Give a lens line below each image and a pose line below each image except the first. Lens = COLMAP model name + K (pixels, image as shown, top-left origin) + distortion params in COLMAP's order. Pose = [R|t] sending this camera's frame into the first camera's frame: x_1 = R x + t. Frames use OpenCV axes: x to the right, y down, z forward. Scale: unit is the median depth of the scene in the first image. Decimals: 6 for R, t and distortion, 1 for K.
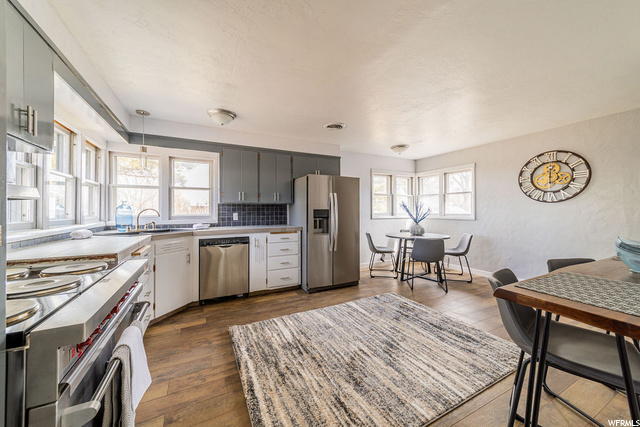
lens RADIAL K [[234.5, 0, 306.3], [0, 234.5, 211.1], [0, 0, 1]] dist [0.000283, -0.000076]
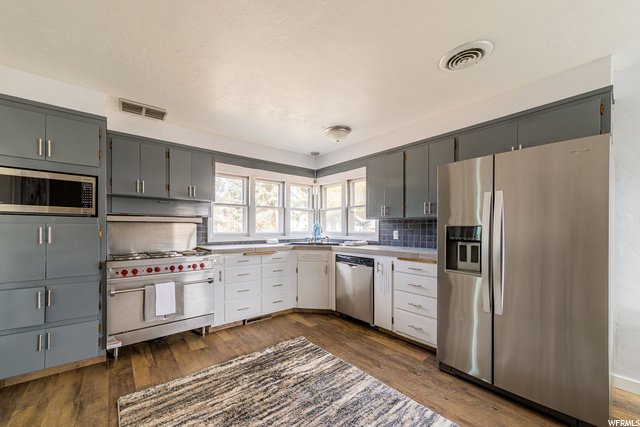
lens RADIAL K [[244.7, 0, 299.4], [0, 244.7, 229.9], [0, 0, 1]] dist [0.007247, 0.000110]
pose [[0.207105, 0.011649, -0.978249, 0.566112], [-0.001605, 0.999932, 0.011568, -0.004461], [0.978317, -0.000825, 0.207110, 0.560424]]
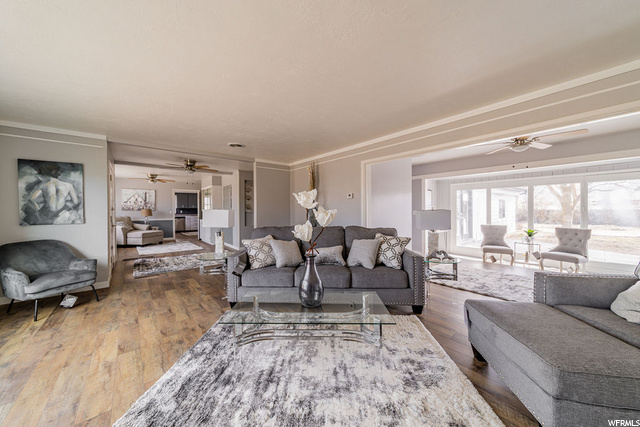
lens RADIAL K [[222.6, 0, 311.8], [0, 222.6, 210.1], [0, 0, 1]] dist [0.002155, 0.000089]
pose [[0.966854, -0.004959, 0.255280, 0.875382], [0.004610, 0.999987, 0.001964, -0.000744], [-0.255287, -0.000722, 0.966865, -3.222616]]
